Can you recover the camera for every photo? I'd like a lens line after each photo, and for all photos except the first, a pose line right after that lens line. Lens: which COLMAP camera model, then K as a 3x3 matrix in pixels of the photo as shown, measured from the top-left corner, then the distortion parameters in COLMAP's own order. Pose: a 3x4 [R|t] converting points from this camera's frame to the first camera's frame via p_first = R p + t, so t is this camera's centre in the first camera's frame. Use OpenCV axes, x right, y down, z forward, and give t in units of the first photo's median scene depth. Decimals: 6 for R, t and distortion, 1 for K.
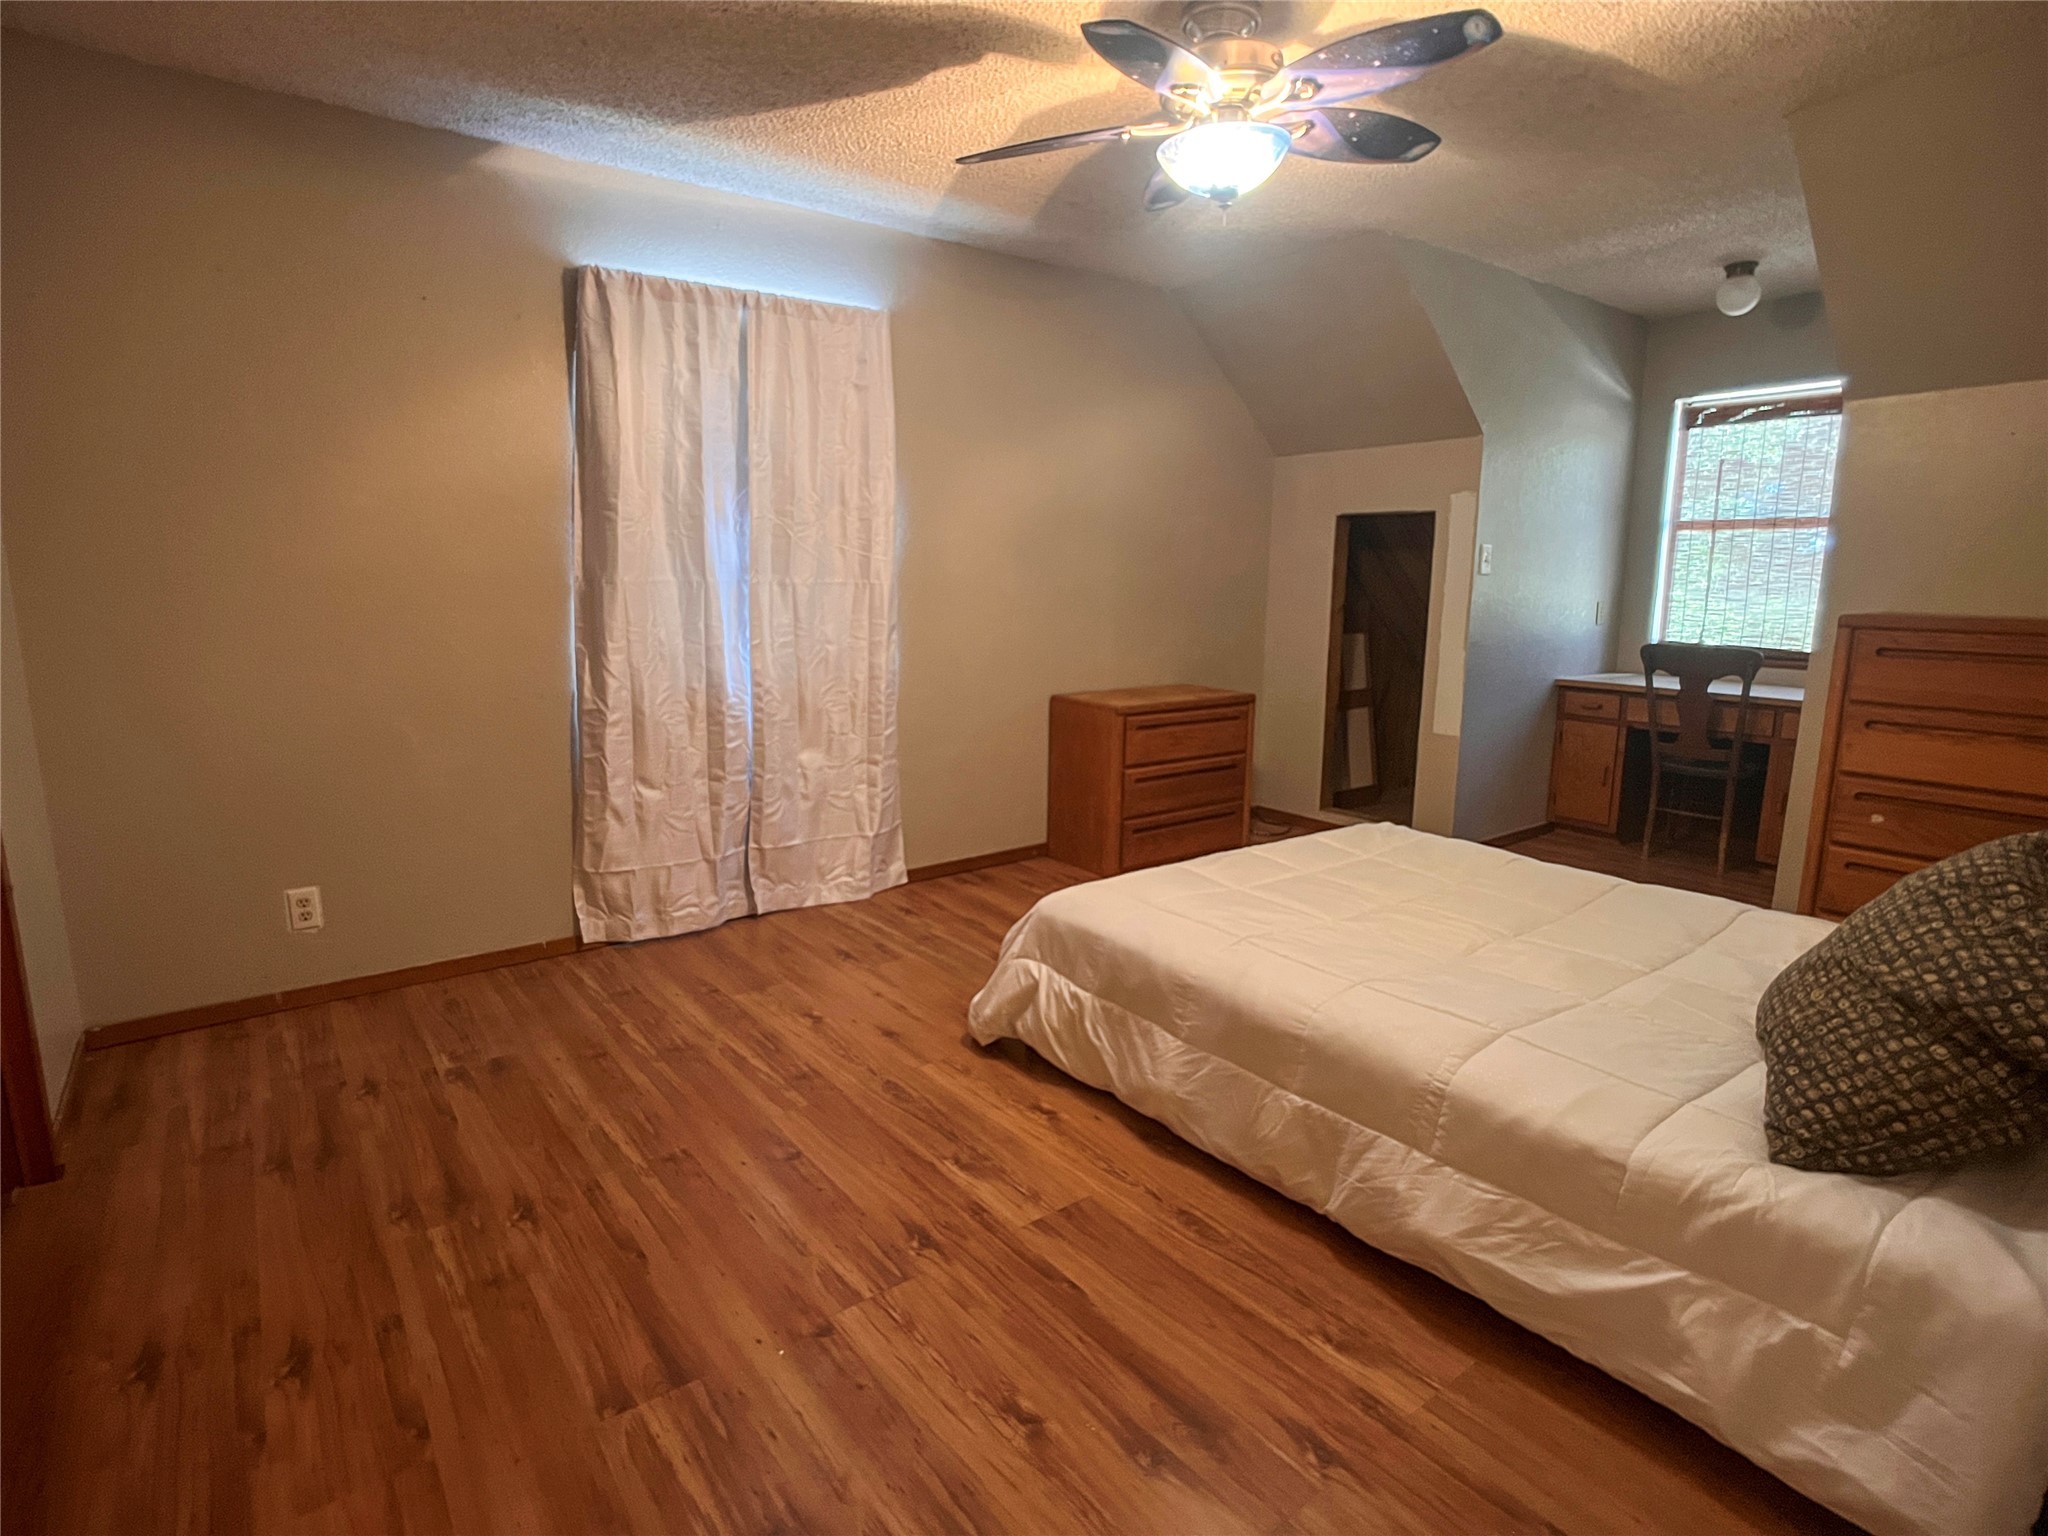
lens RADIAL K [[1055.6, 0, 1024.3], [0, 1055.6, 761.8], [0, 0, 1]] dist [-0.041804, 0.017217]
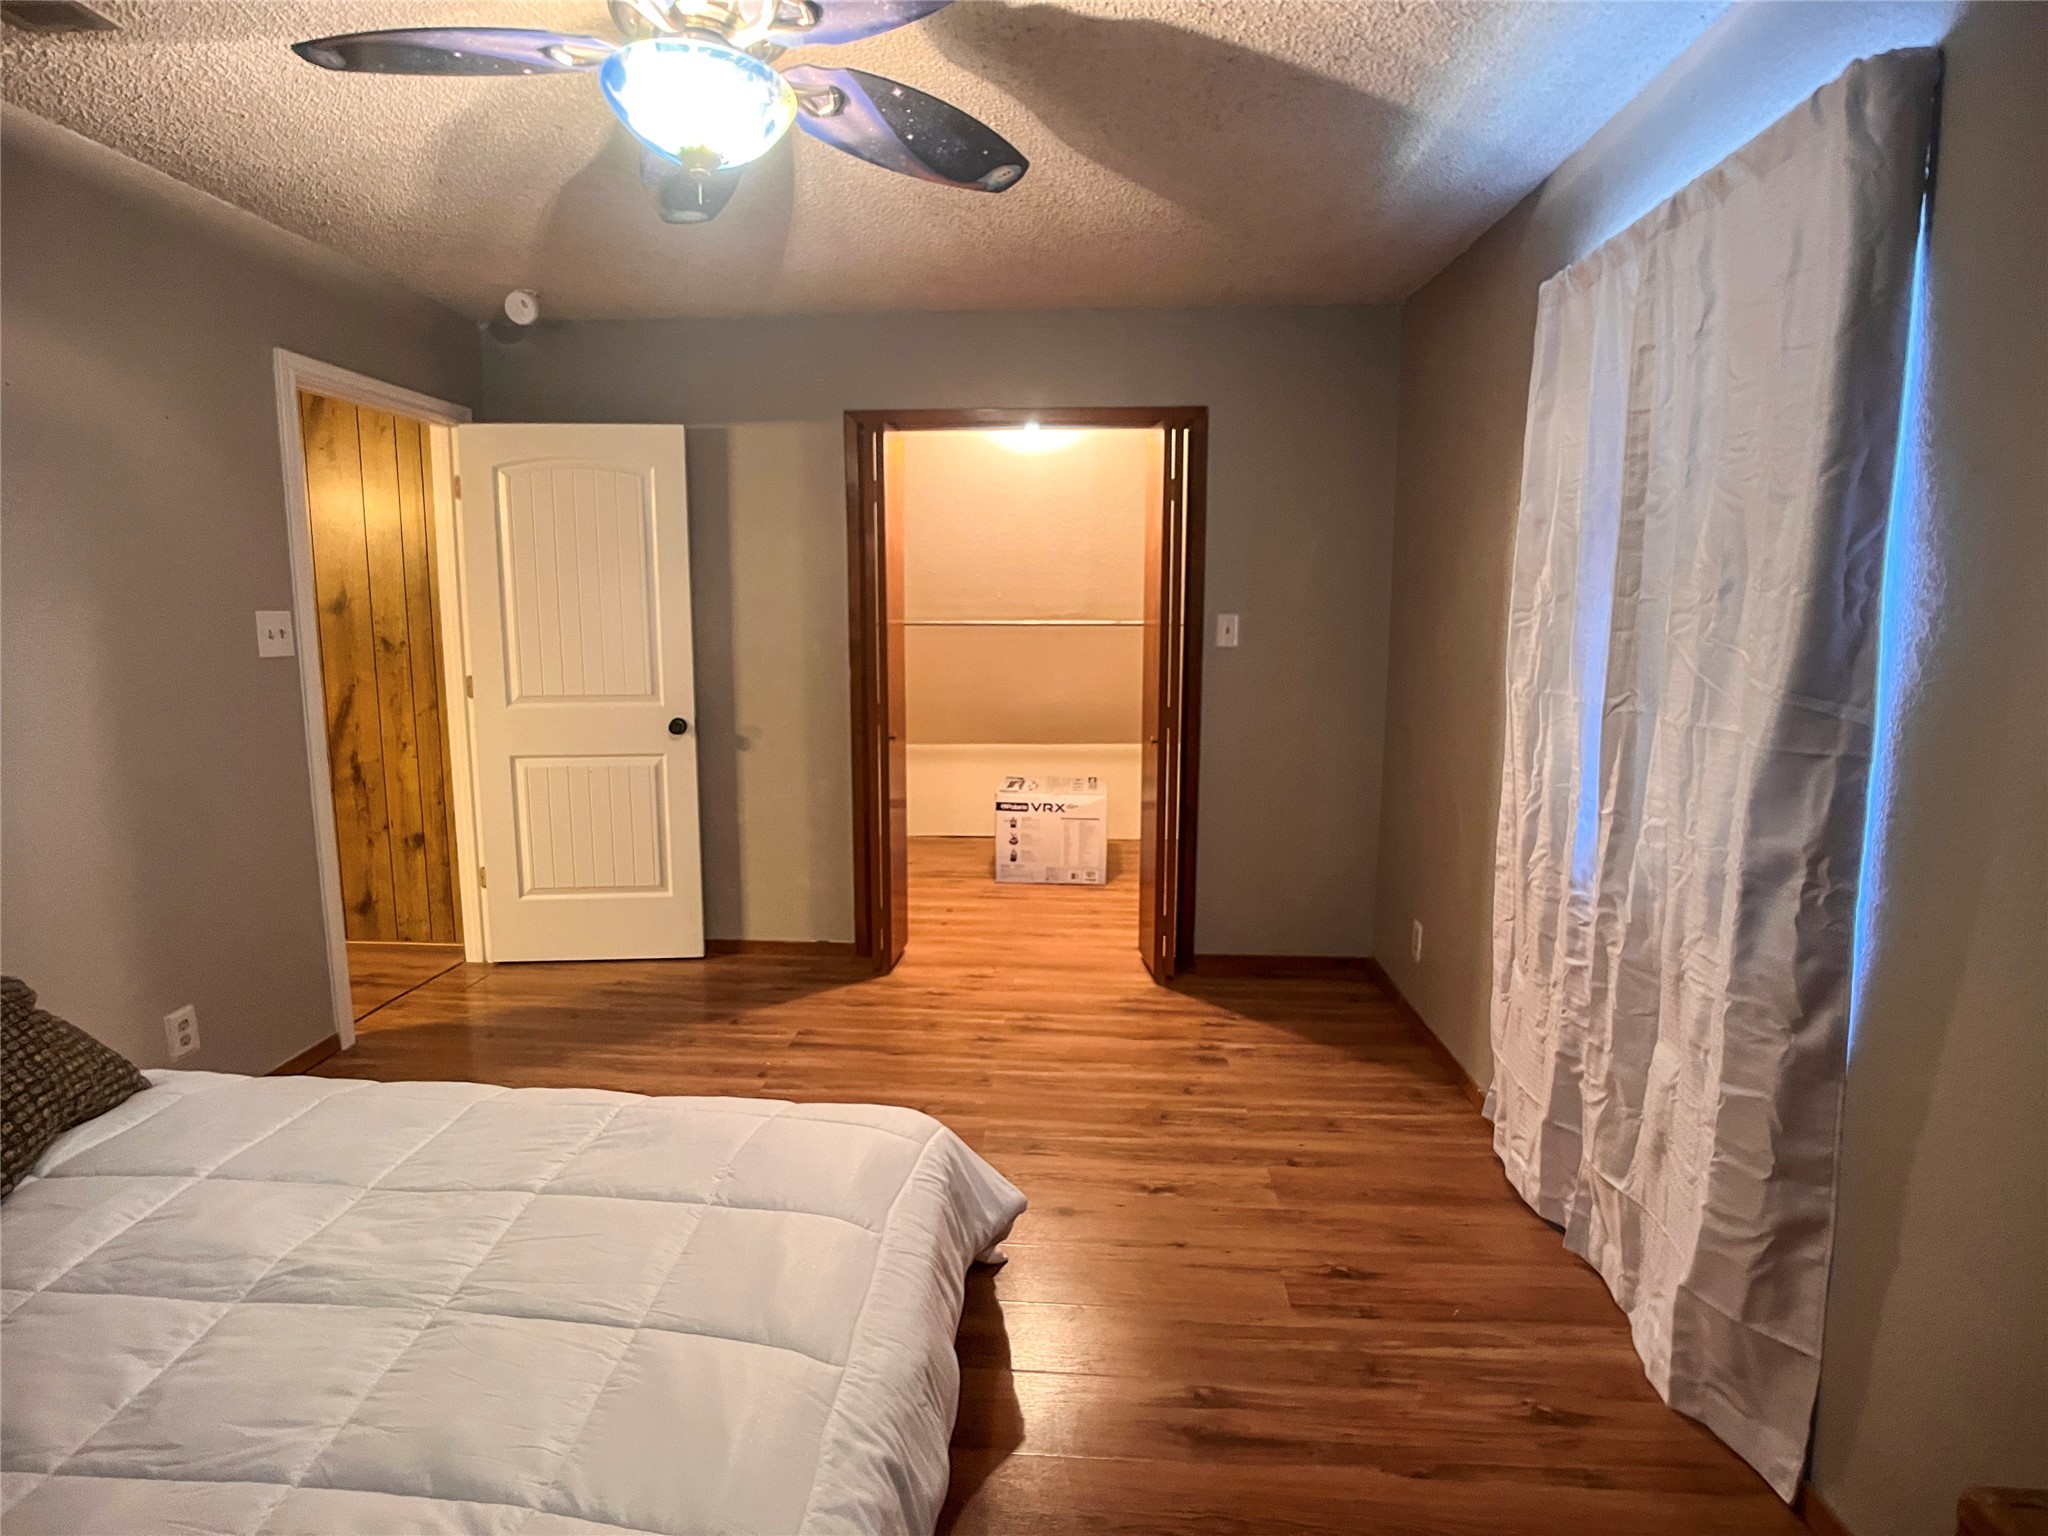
lens RADIAL K [[1055.6, 0, 1025.9], [0, 1055.6, 761.4], [0, 0, 1]] dist [-0.041804, 0.017217]
pose [[-0.656262, 0.091773, -0.748932, 0.522357], [-0.152055, 0.956127, 0.250402, -0.314323], [0.739053, 0.278208, -0.613515, 1.481245]]
